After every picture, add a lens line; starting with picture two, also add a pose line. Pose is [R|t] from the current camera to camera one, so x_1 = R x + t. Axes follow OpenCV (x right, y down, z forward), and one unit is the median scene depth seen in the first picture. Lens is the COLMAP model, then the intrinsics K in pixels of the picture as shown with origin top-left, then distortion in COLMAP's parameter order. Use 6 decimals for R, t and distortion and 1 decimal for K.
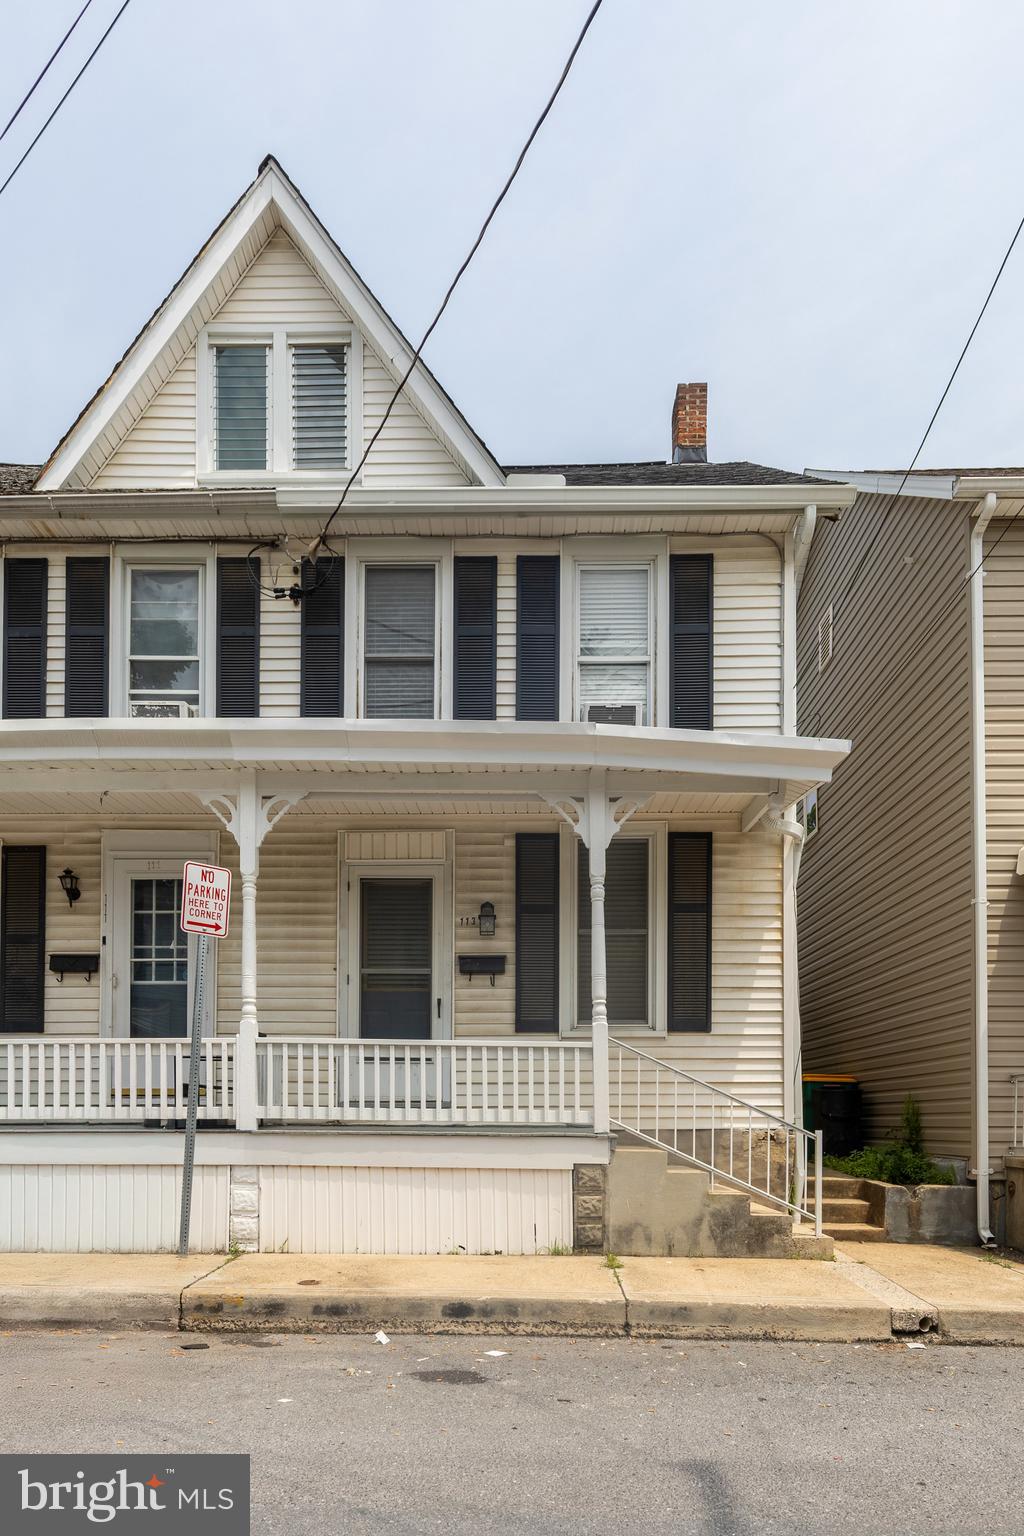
lens RADIAL K [[692.2, 0, 308.5], [0, 692.2, 681.1], [0, 0, 1]] dist [-0.000647, 0.001125]
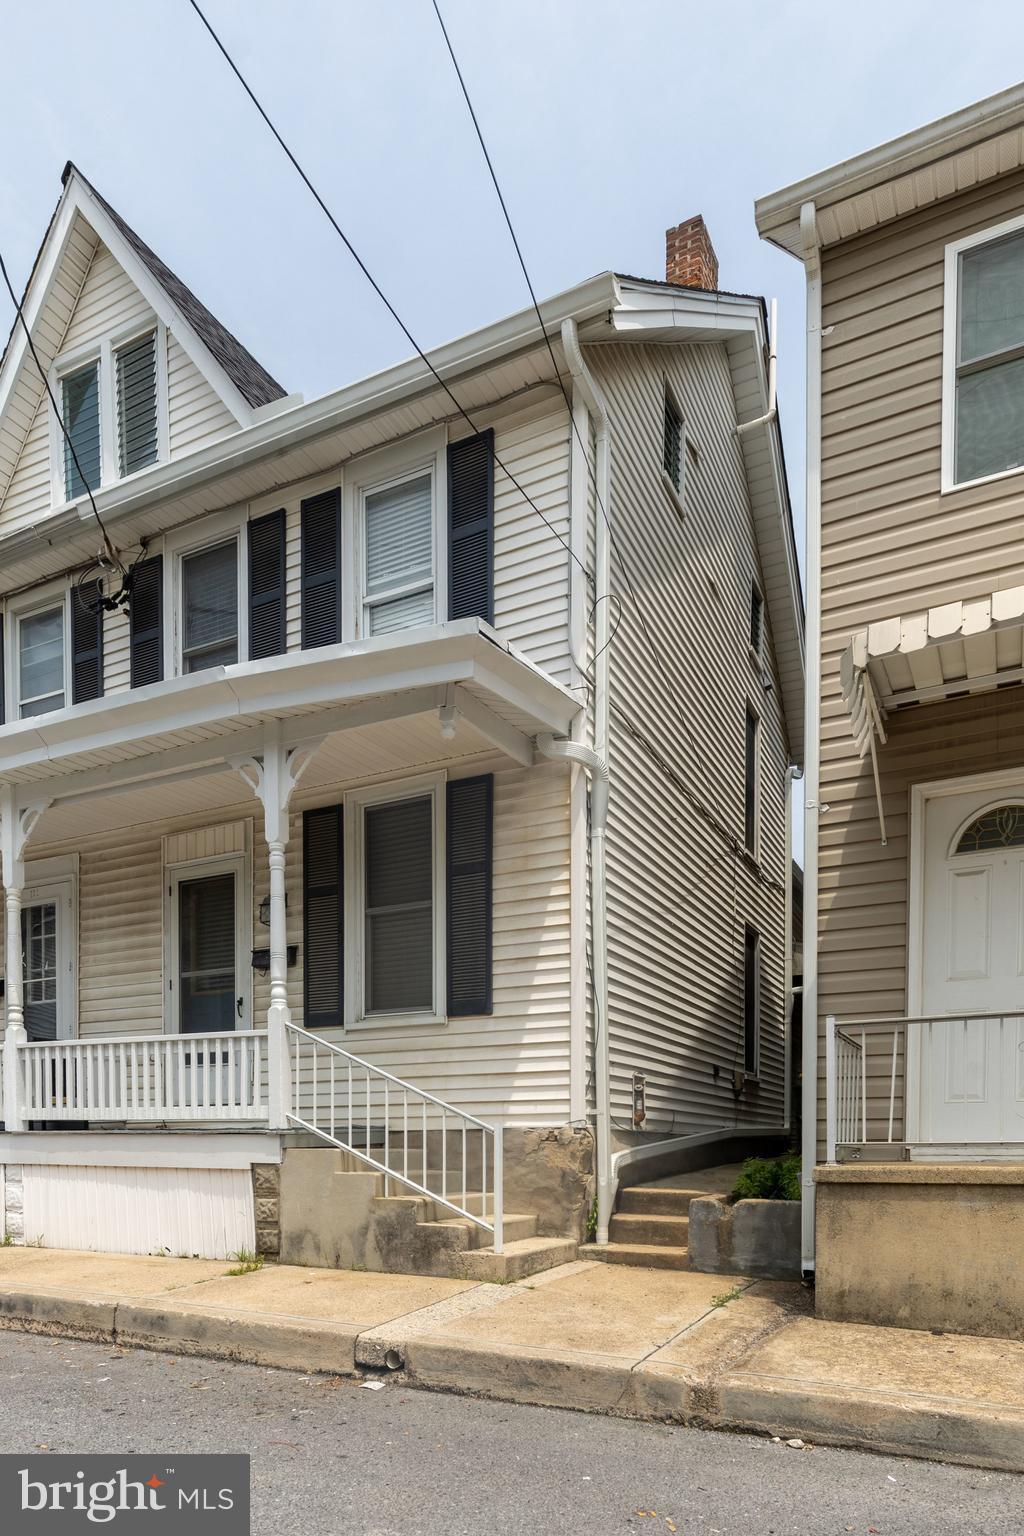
lens RADIAL K [[697.2, 0, 512.0], [0, 697.2, 768.0], [0, 0, 1]] dist [0.000083, 0.001622]
pose [[0.936912, -0.167079, -0.307052, 0.980173], [0.184190, 0.982509, 0.027400, 0.223222], [0.297104, -0.082227, 0.951298, 0.275031]]
